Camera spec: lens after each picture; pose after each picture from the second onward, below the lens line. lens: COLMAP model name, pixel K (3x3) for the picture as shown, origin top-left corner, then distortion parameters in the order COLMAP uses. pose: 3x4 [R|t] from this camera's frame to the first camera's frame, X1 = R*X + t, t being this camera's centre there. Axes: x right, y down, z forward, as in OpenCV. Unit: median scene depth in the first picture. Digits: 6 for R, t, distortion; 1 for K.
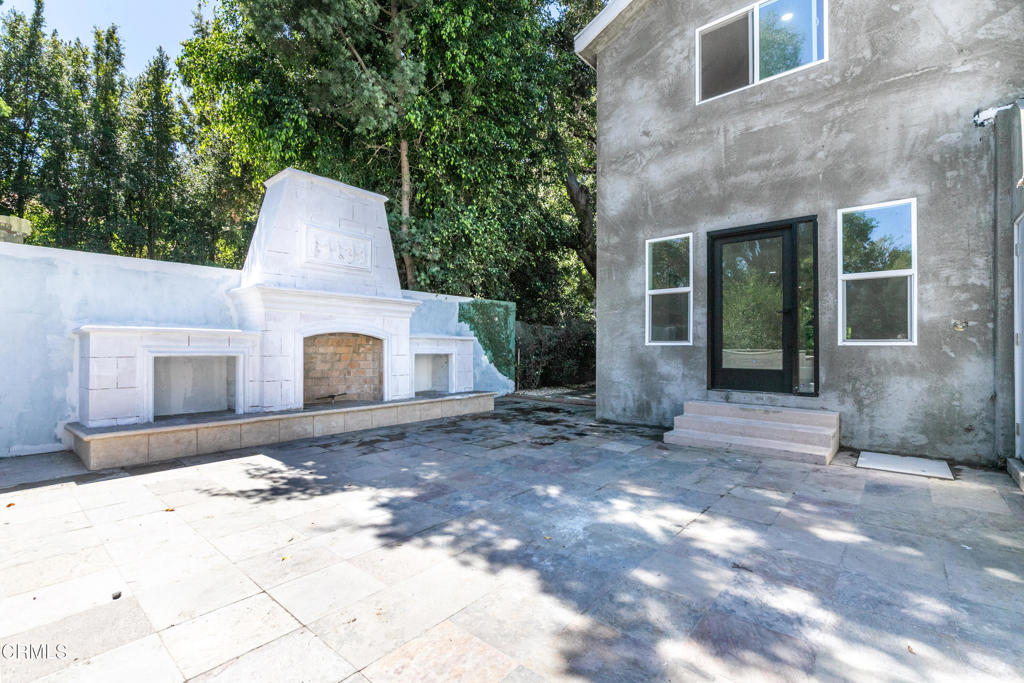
lens RADIAL K [[455.9, 0, 513.3], [0, 455.9, 346.9], [0, 0, 1]] dist [-0.003140, -0.000148]
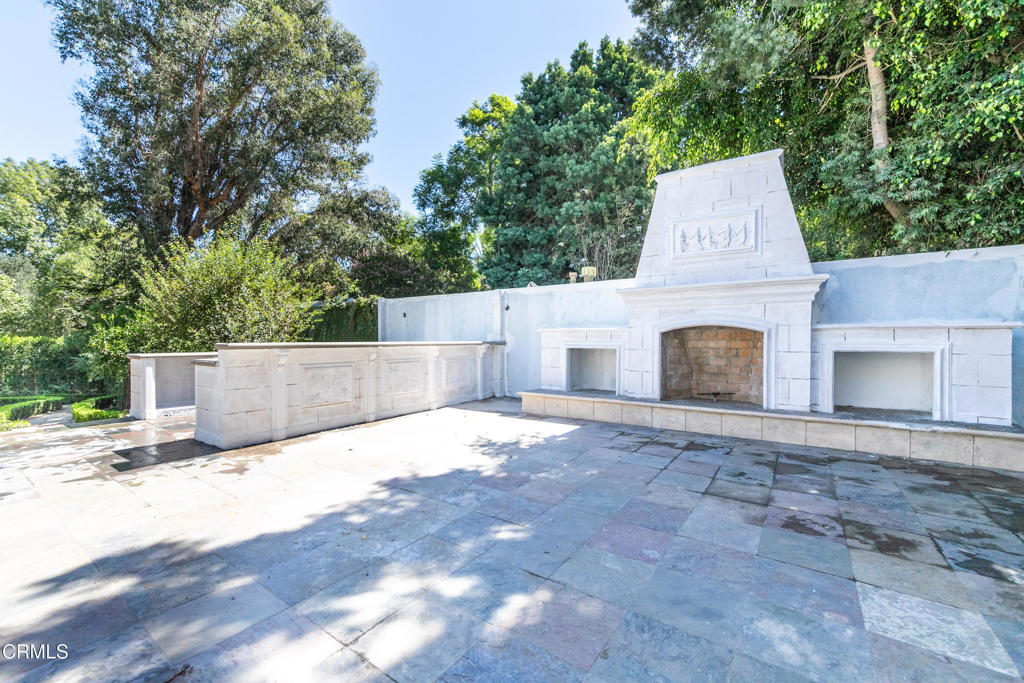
lens RADIAL K [[411.5, 0, 512.0], [0, 411.5, 341.5], [0, 0, 1]] dist [0.001767, 0.000416]
pose [[0.090663, 0.000070, -0.995882, 0.801378], [0.005632, 0.999984, 0.000583, -0.004499], [0.995866, -0.005661, 0.090661, 0.992019]]
